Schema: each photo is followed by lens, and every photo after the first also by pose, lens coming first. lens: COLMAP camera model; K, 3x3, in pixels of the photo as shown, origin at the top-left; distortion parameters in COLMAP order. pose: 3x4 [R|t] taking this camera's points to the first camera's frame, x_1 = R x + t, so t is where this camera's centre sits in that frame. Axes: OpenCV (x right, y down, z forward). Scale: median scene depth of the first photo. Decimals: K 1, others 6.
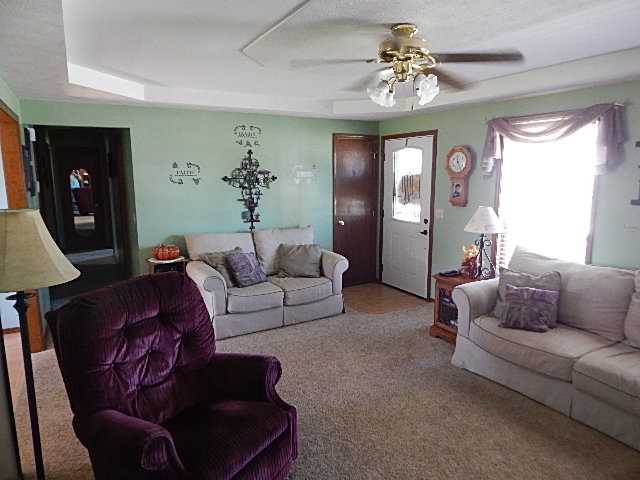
lens RADIAL K [[420.5, 0, 318.7], [0, 420.5, 238.8], [0, 0, 1]] dist [-0.000958, 0.002762]
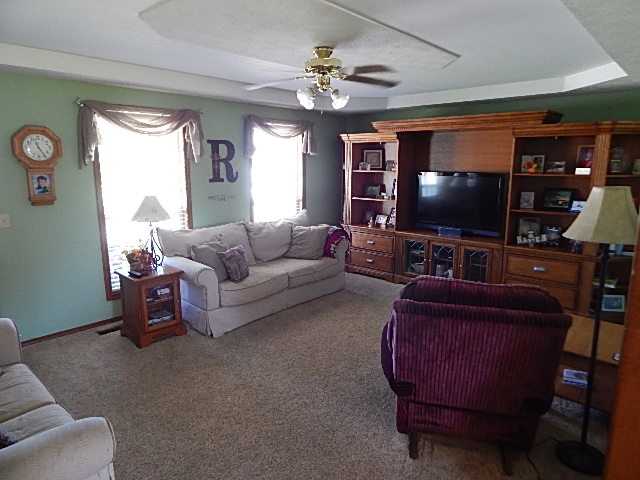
lens RADIAL K [[420.5, 0, 319.3], [0, 420.5, 240.9], [0, 0, 1]] dist [-0.000958, 0.002762]
pose [[-0.283709, -0.170353, 0.943657, -0.690025], [0.163567, 0.961074, 0.222673, -0.128685], [-0.944857, 0.217525, -0.244801, 0.902396]]
